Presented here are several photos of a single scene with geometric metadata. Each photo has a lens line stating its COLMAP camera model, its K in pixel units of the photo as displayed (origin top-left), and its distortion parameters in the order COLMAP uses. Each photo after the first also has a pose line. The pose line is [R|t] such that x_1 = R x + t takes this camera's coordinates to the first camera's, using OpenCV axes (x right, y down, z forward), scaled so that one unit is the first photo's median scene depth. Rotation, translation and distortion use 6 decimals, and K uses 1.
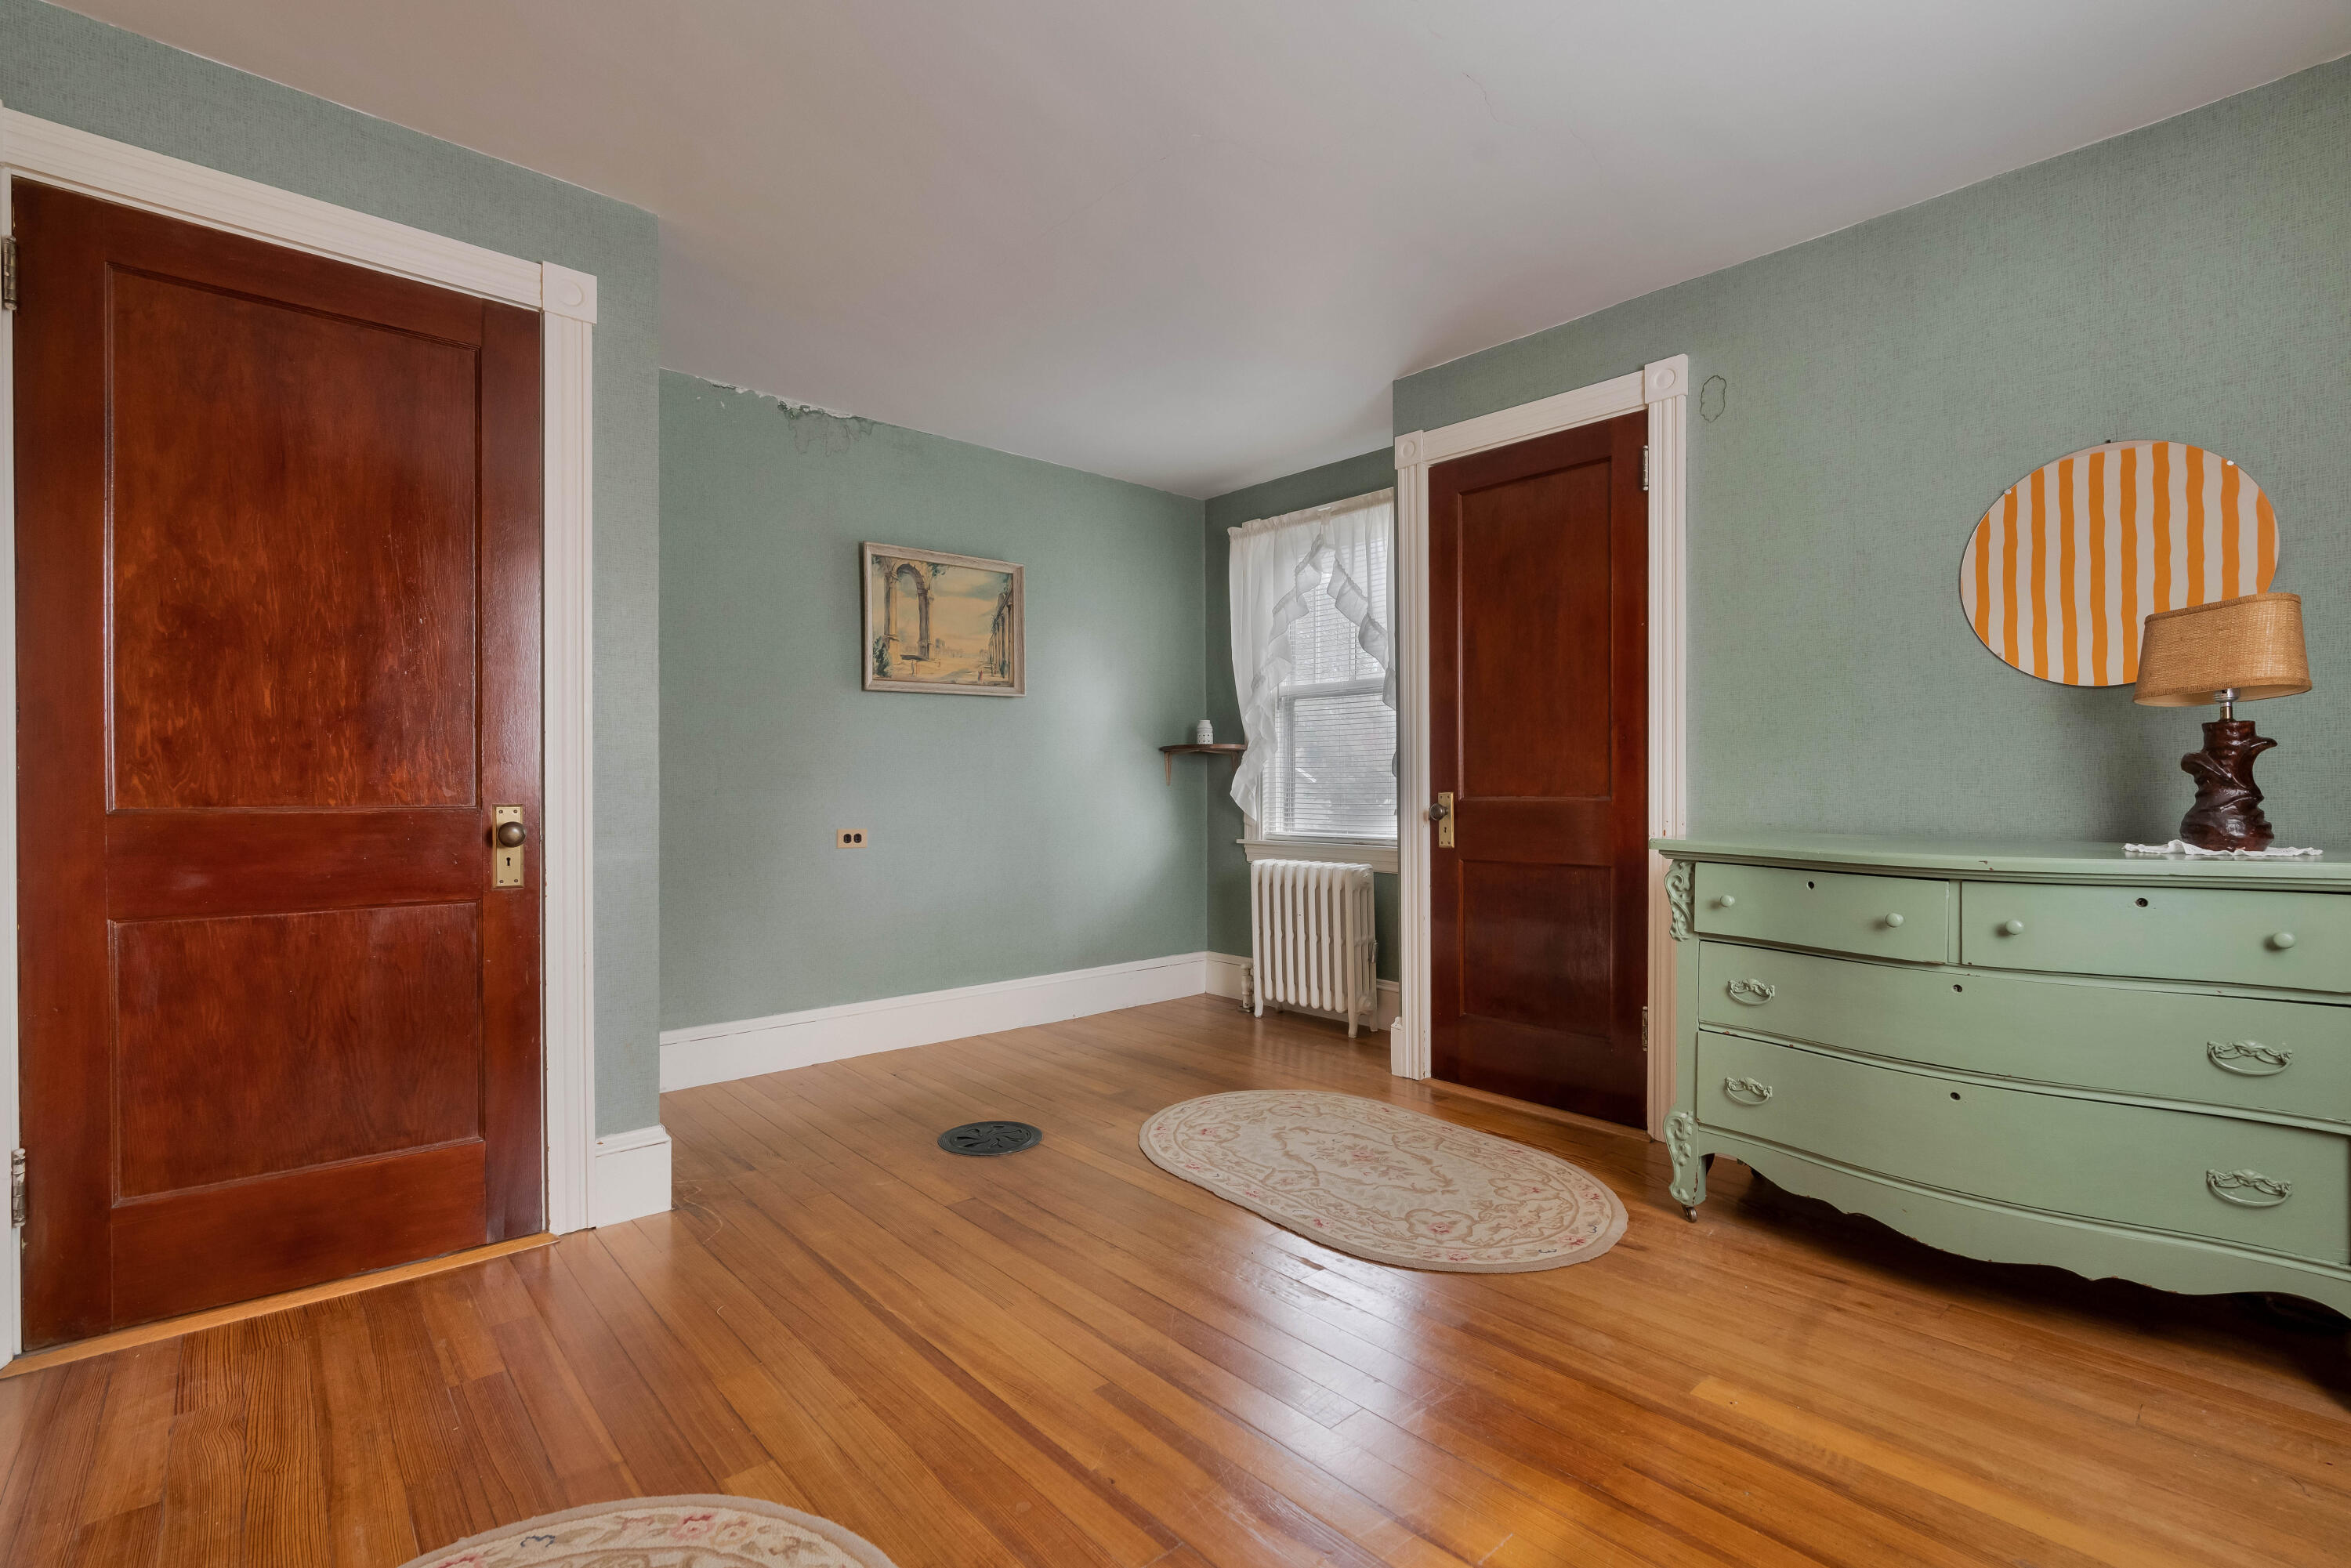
lens RADIAL K [[1051.6, 0, 1182.7], [0, 1051.6, 778.9], [0, 0, 1]] dist [-0.012957, 0.005597]
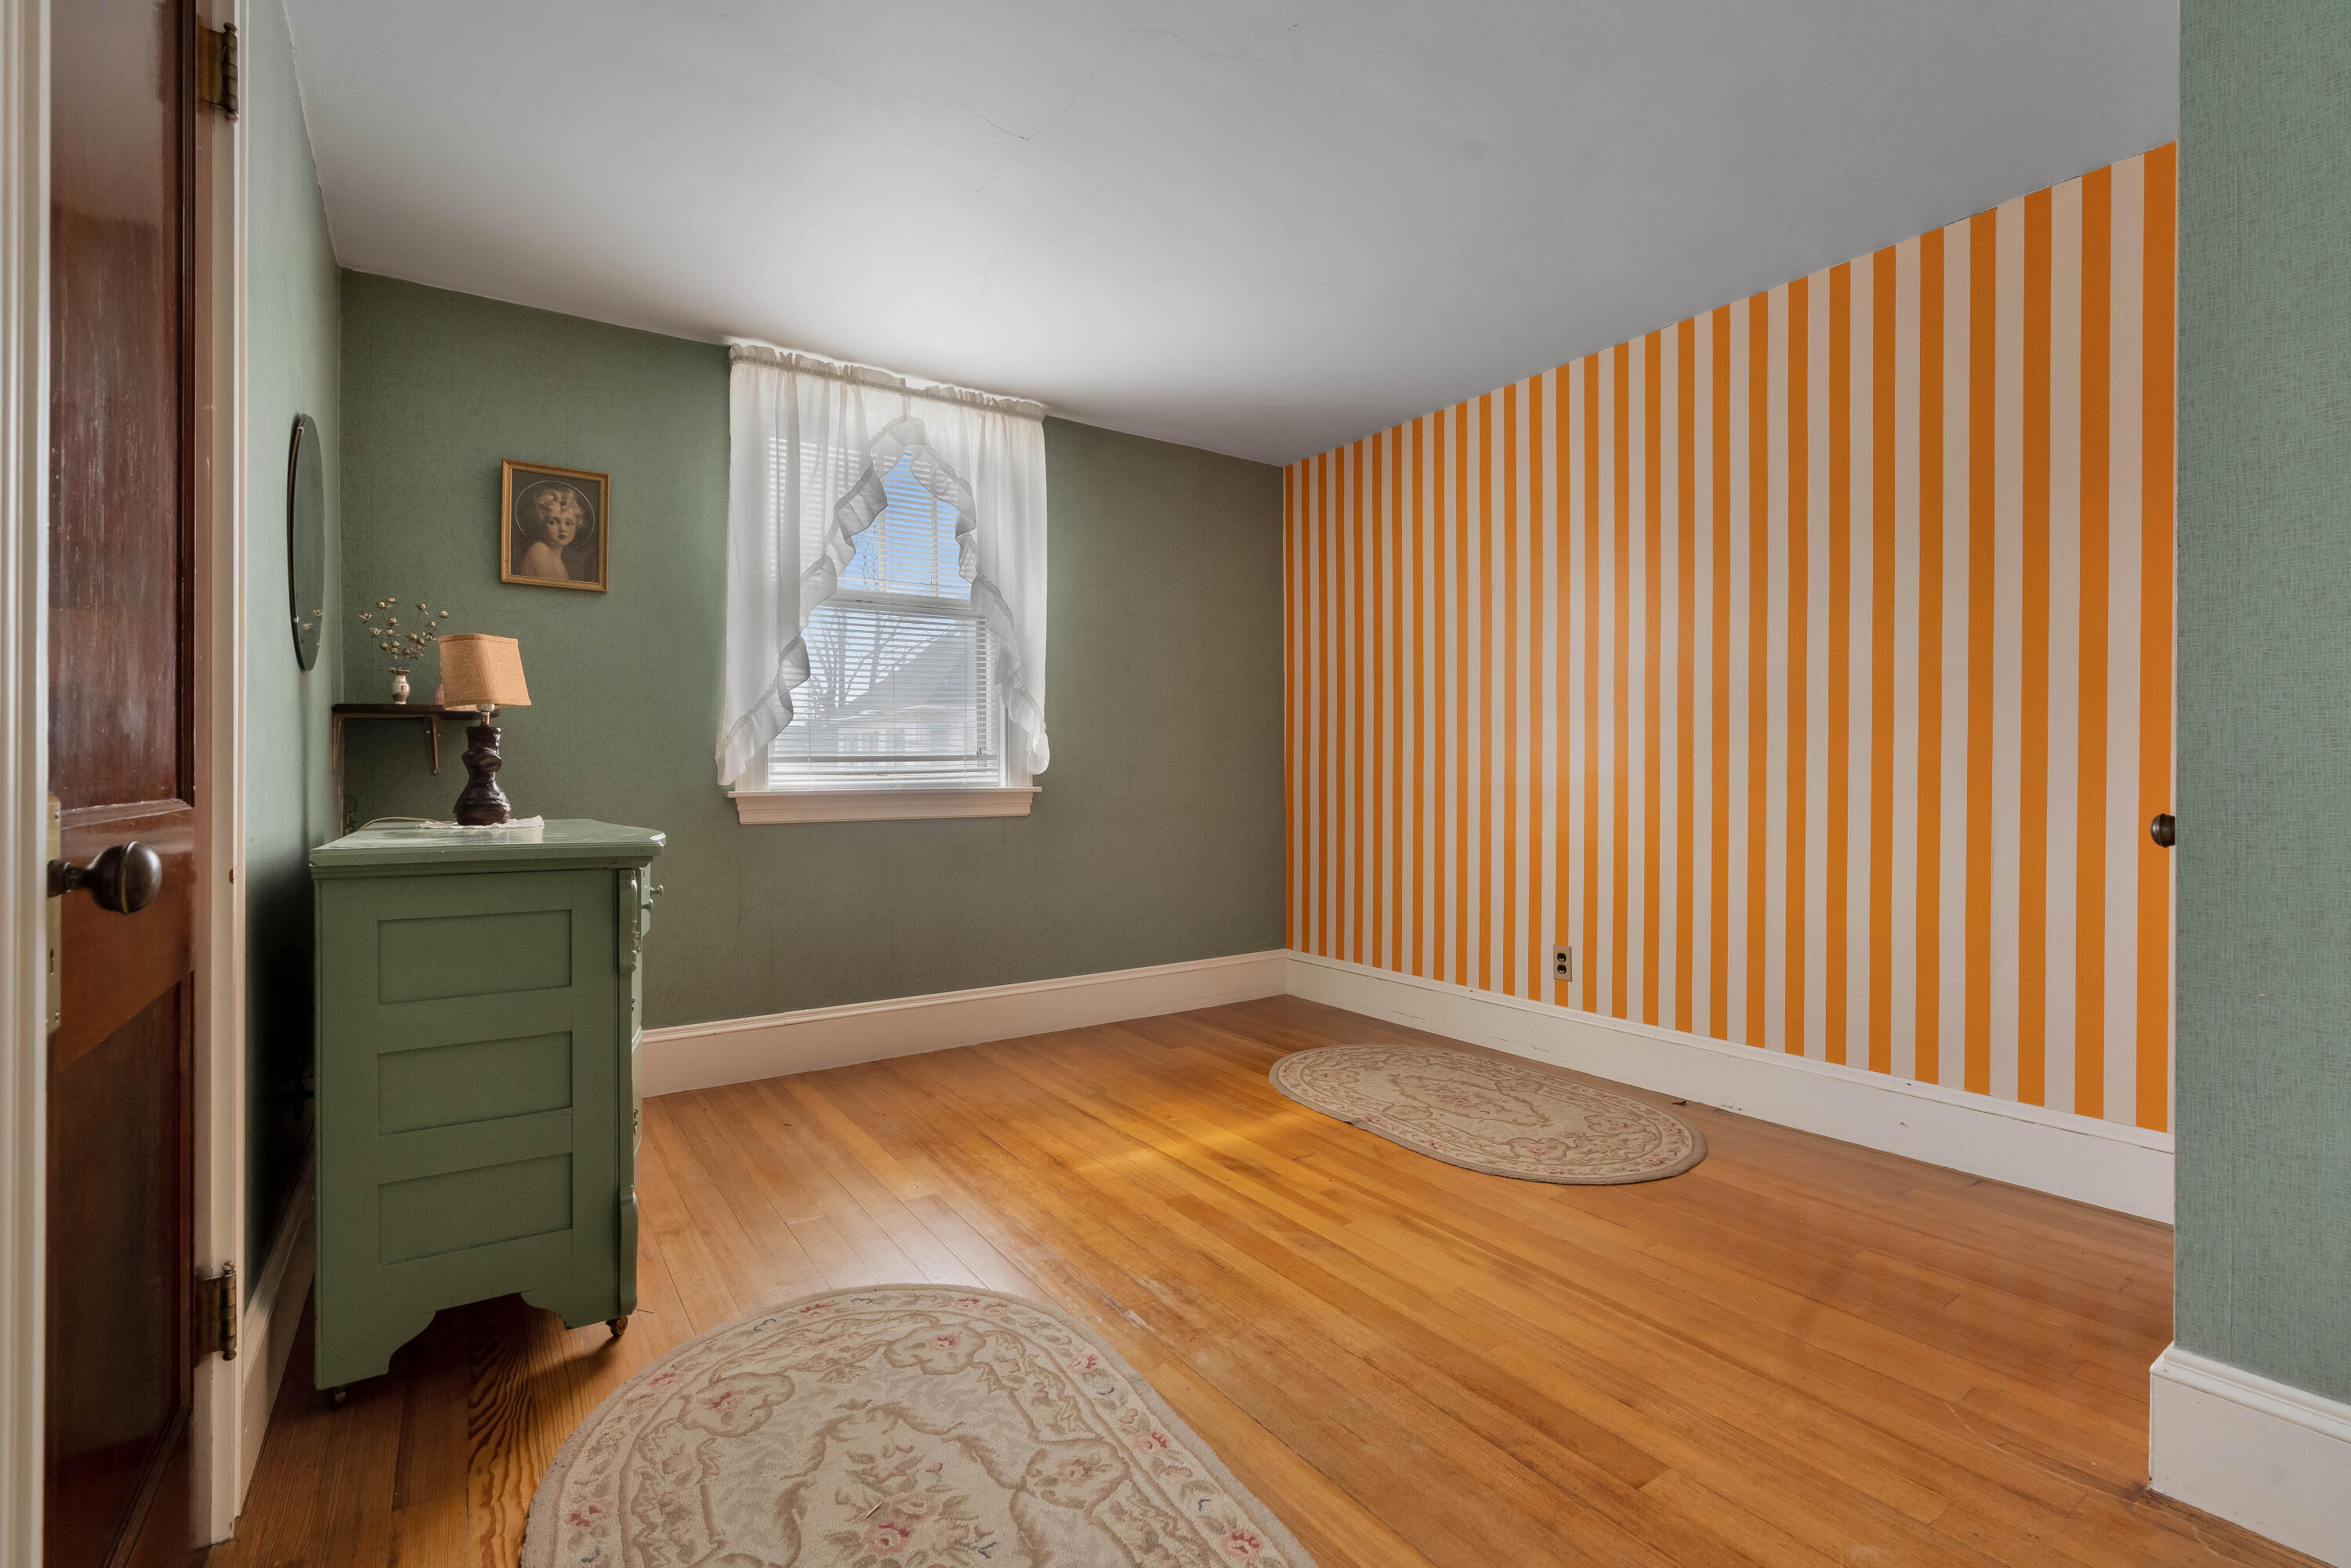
lens RADIAL K [[1051.6, 0, 1182.7], [0, 1051.6, 778.9], [0, 0, 1]] dist [-0.012957, 0.005597]
pose [[-0.992058, 0.002992, 0.125745, -0.027402], [0.002854, 0.999995, -0.001275, 0.012532], [-0.125748, -0.000906, -0.992062, 1.654172]]
